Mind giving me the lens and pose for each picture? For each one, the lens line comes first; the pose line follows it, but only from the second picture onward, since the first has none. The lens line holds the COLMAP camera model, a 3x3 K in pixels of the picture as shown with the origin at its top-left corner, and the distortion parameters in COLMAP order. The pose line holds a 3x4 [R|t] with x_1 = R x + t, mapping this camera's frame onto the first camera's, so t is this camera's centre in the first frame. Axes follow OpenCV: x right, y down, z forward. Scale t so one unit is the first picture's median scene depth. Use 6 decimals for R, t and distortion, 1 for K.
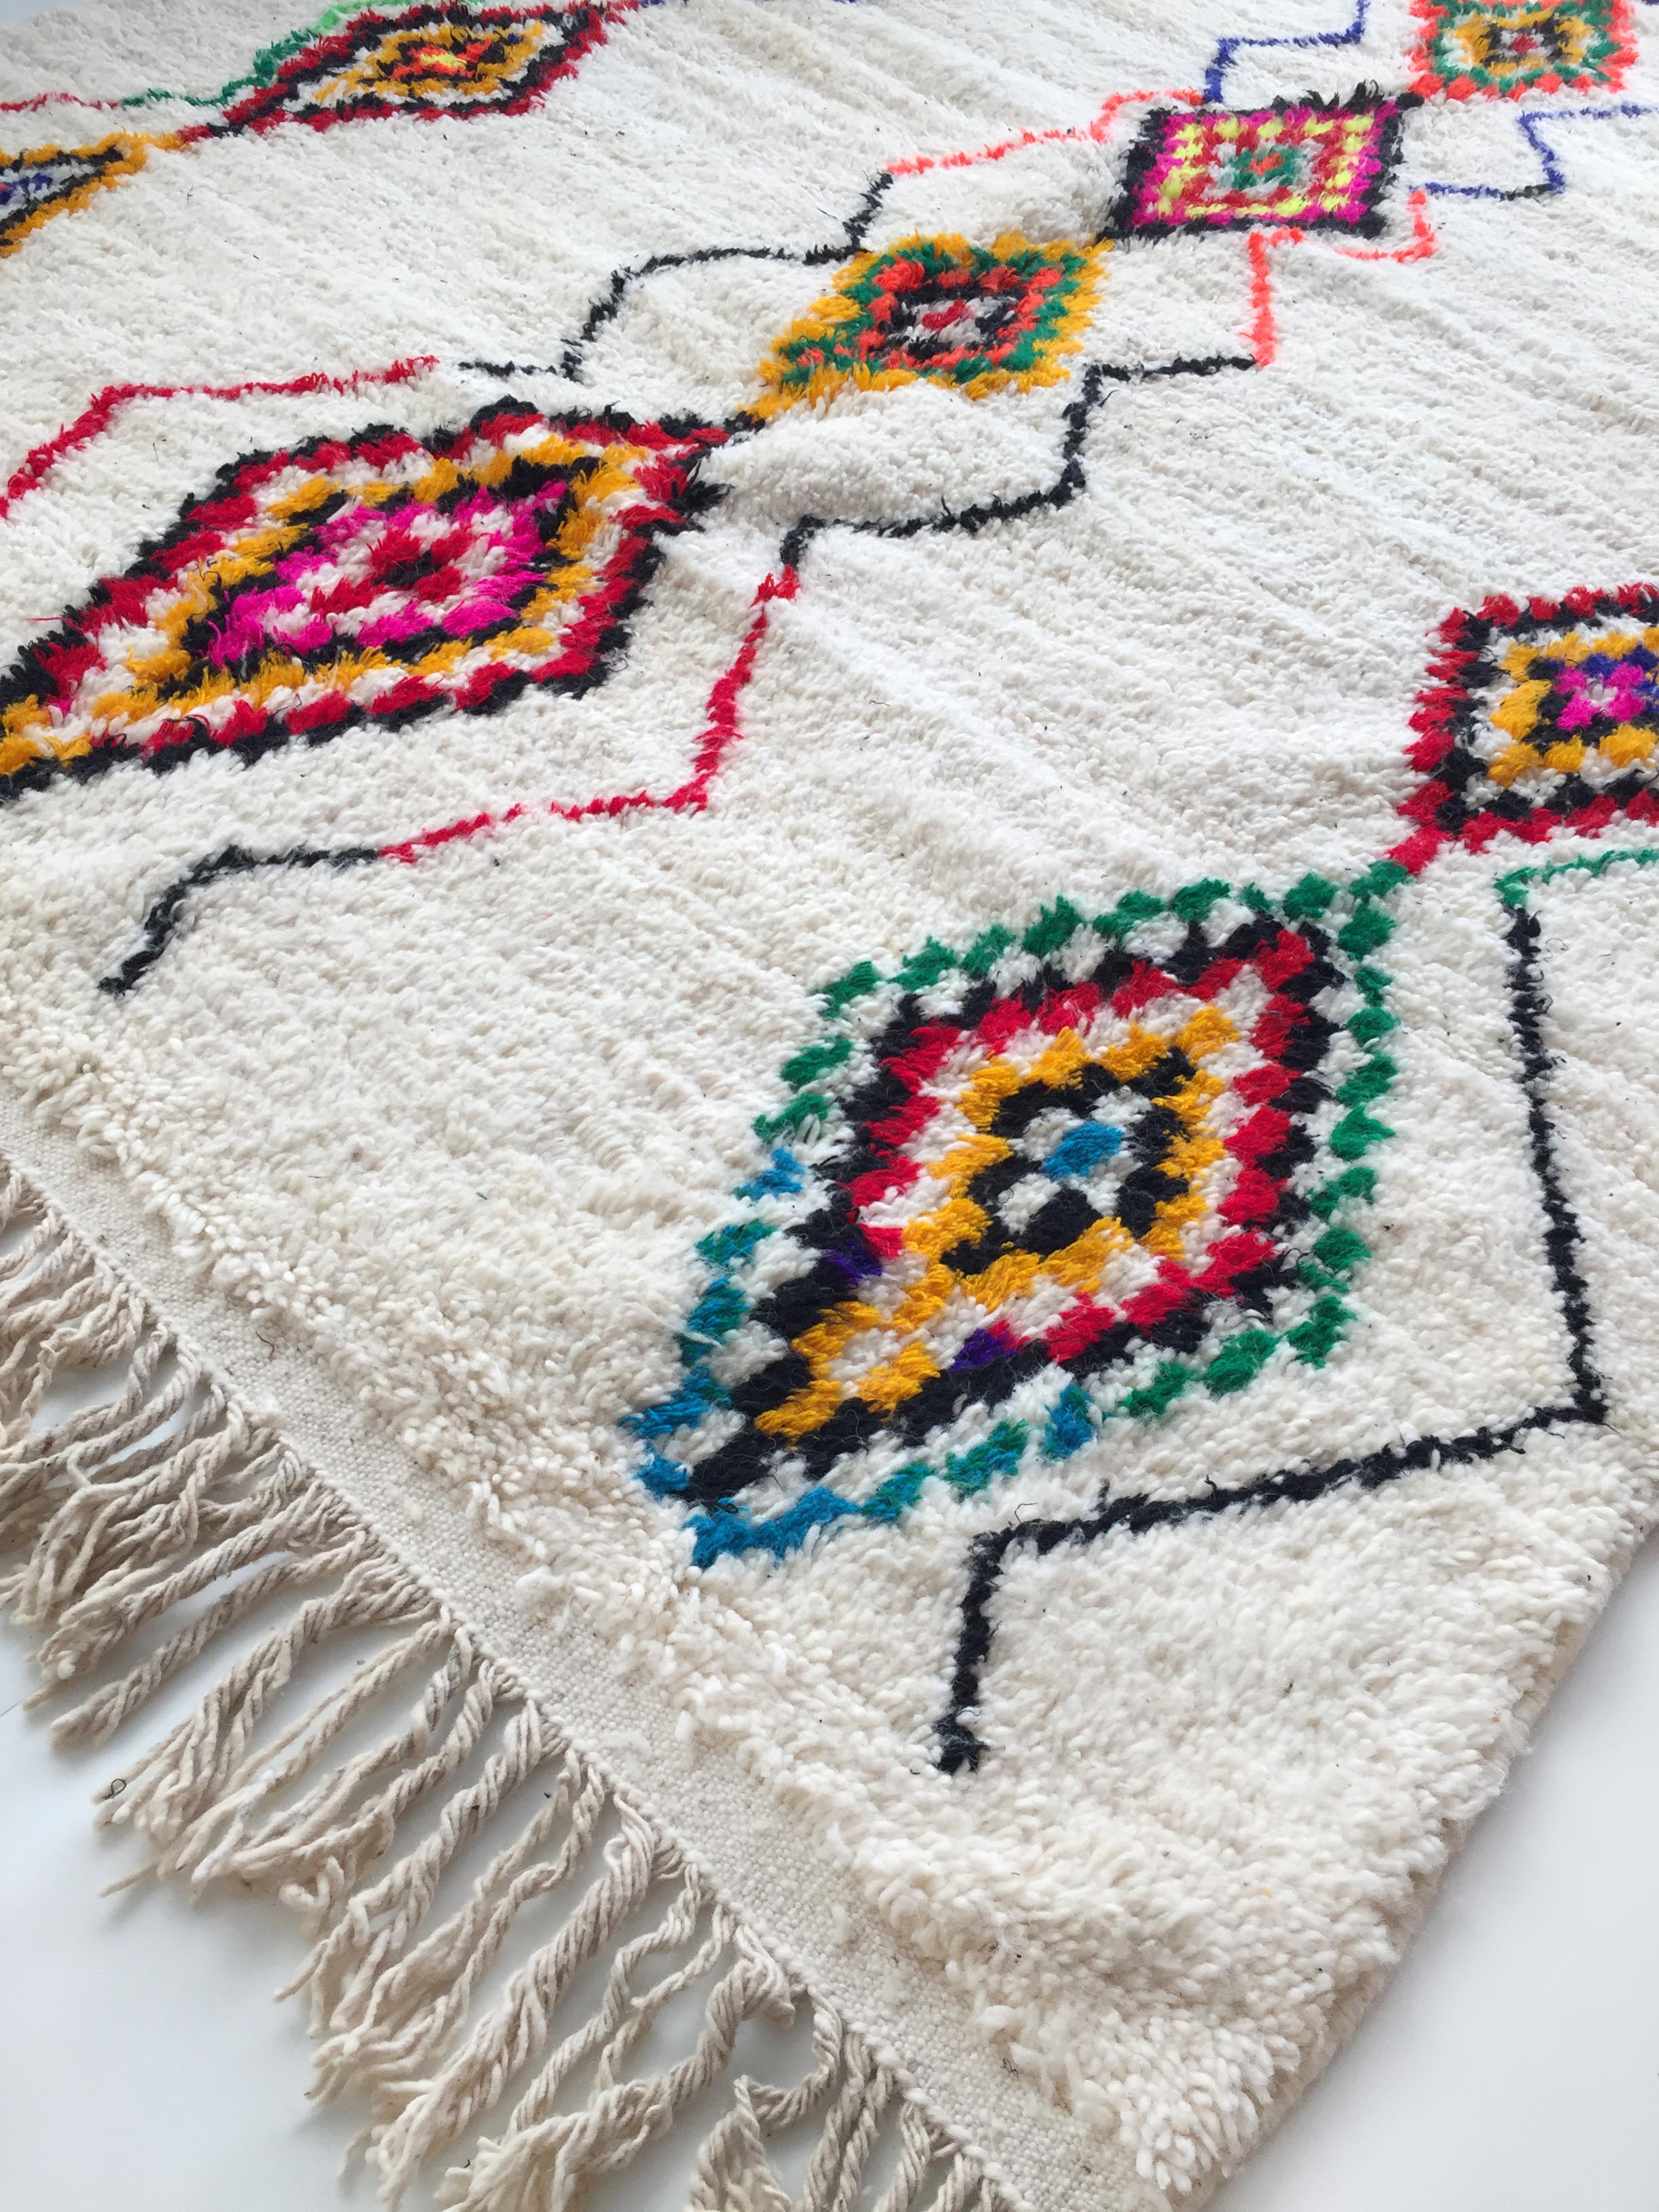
lens RADIAL K [[1886.2, 0, 829.5], [0, 1886.2, 1106.0], [0, 0, 1]] dist [0.076108, -0.097779]
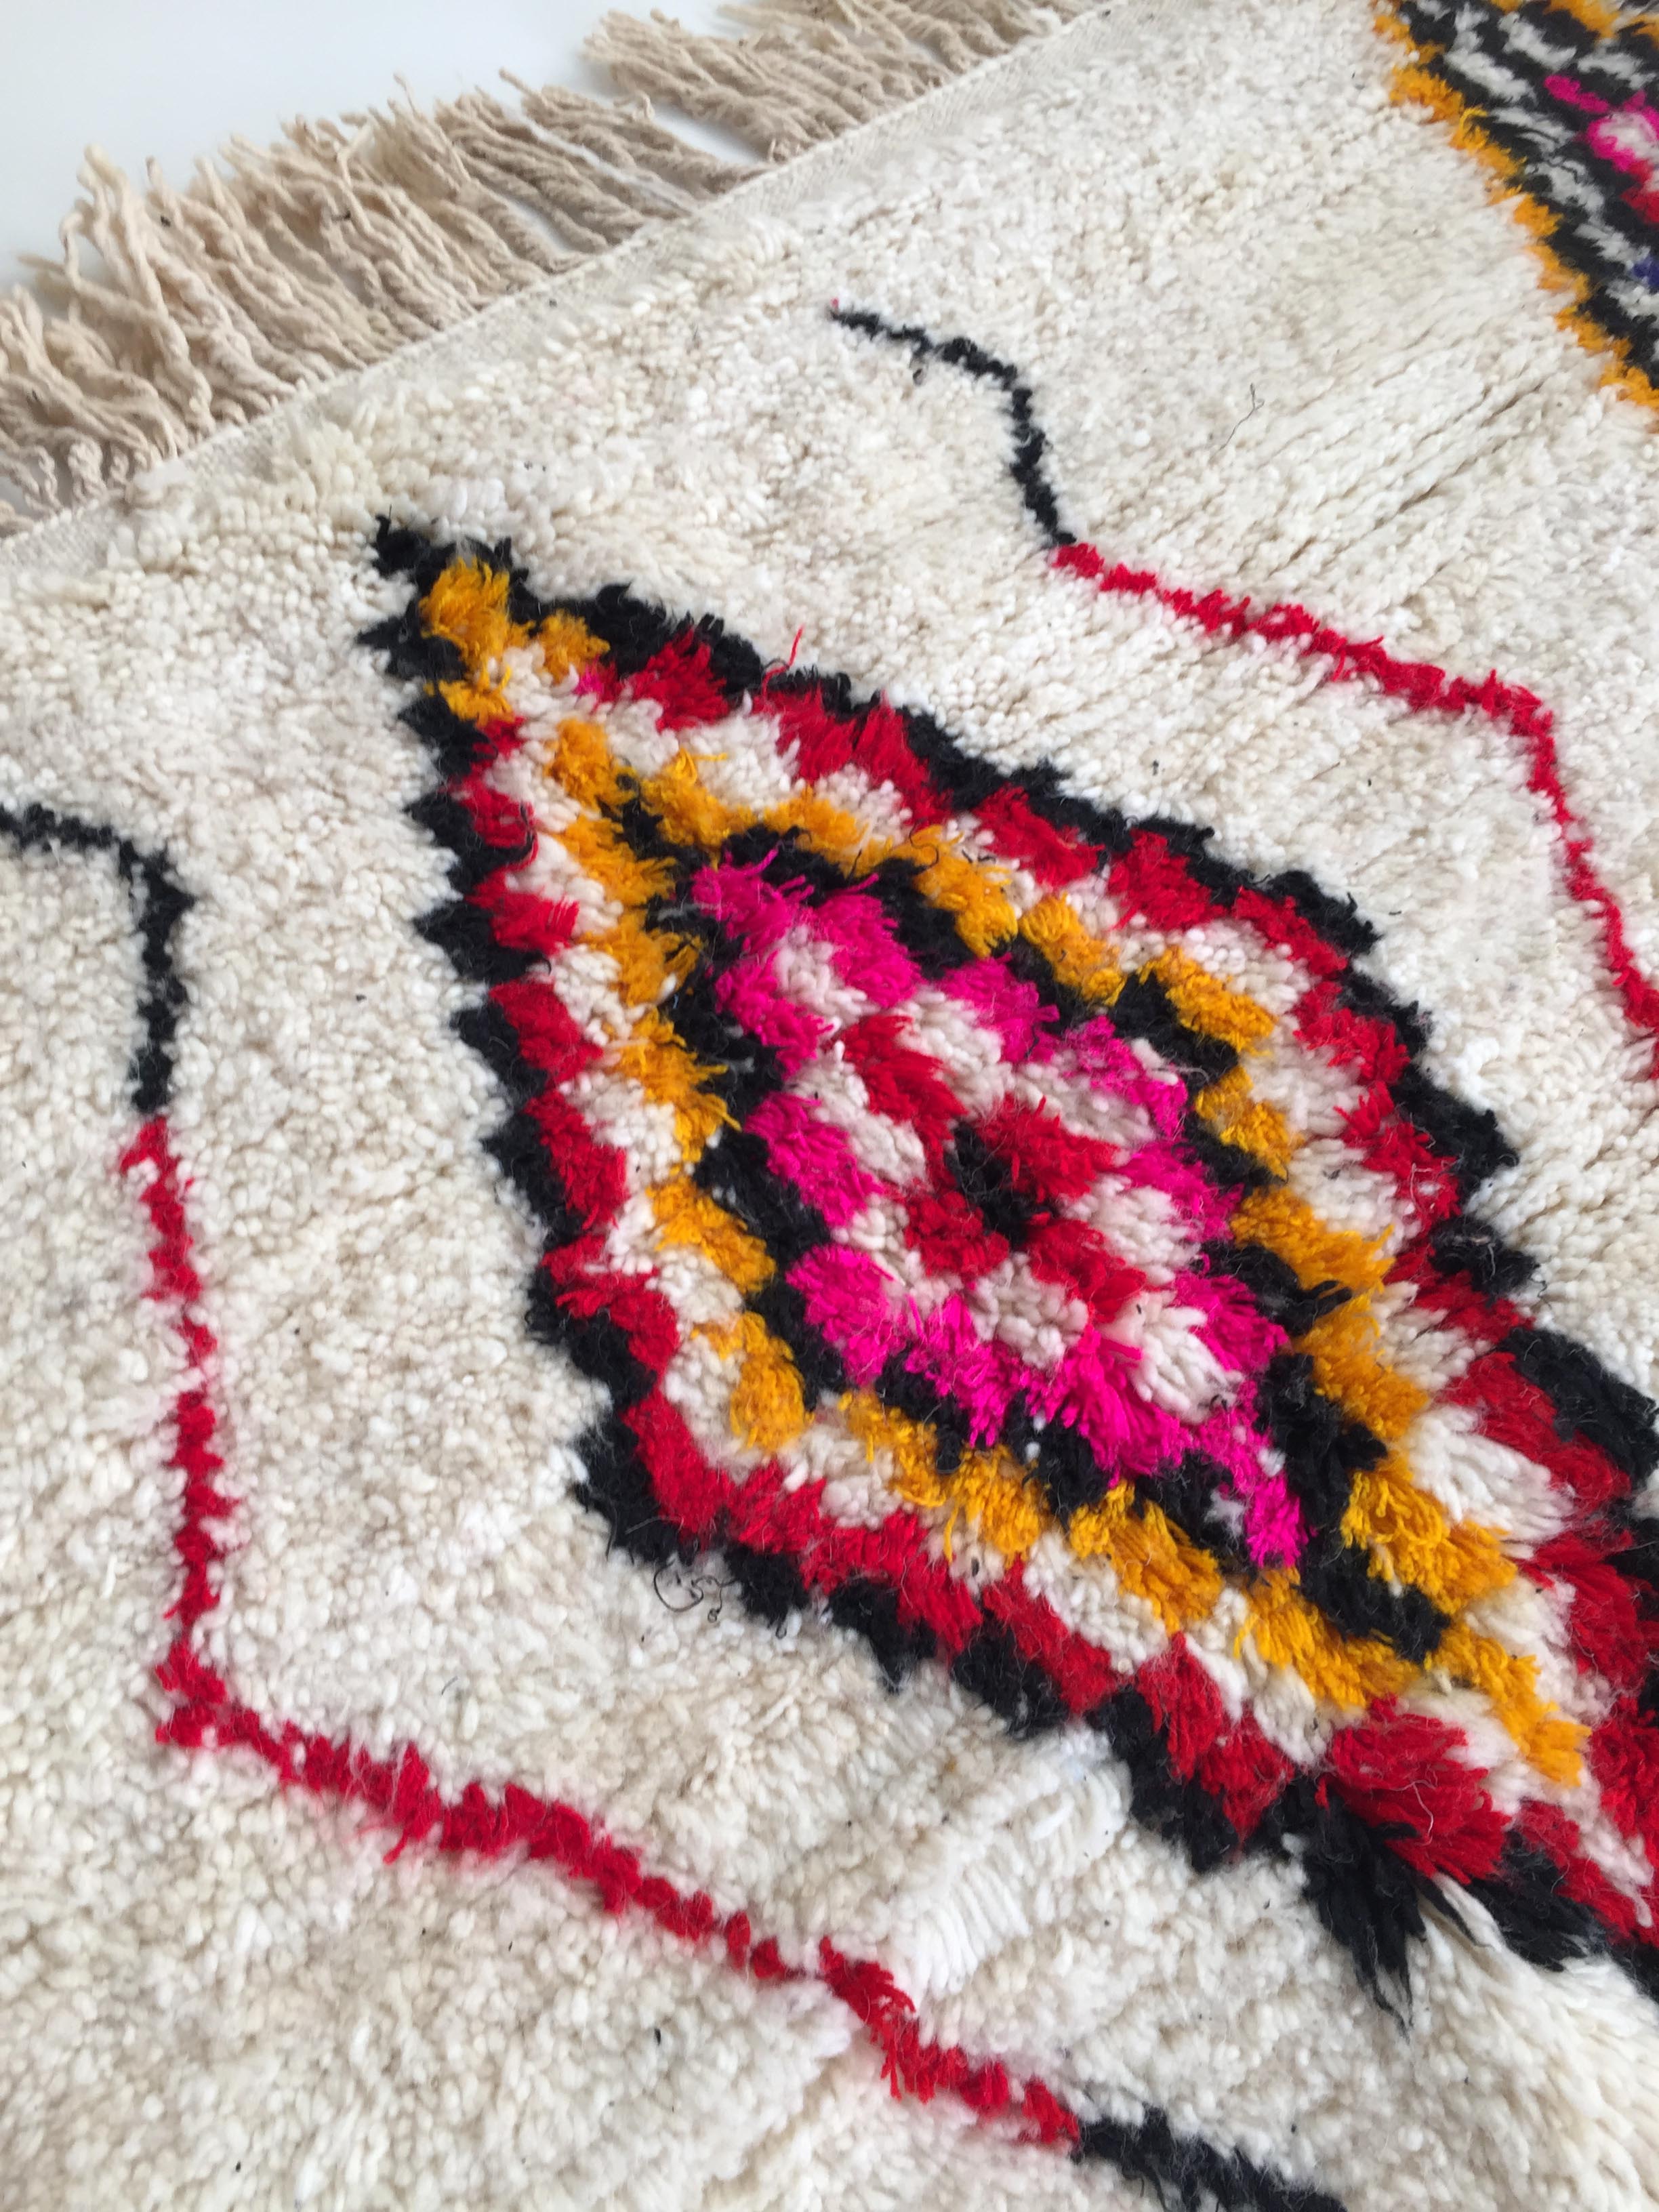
lens RADIAL K [[1886.2, 0, 829.5], [0, 1886.2, 1106.0], [0, 0, 1]] dist [0.076108, -0.097779]
pose [[-0.147683, 0.805355, -0.574102, 0.048477], [-0.787053, 0.255827, 0.561338, -0.556643], [0.598947, 0.534749, 0.596076, 0.719451]]
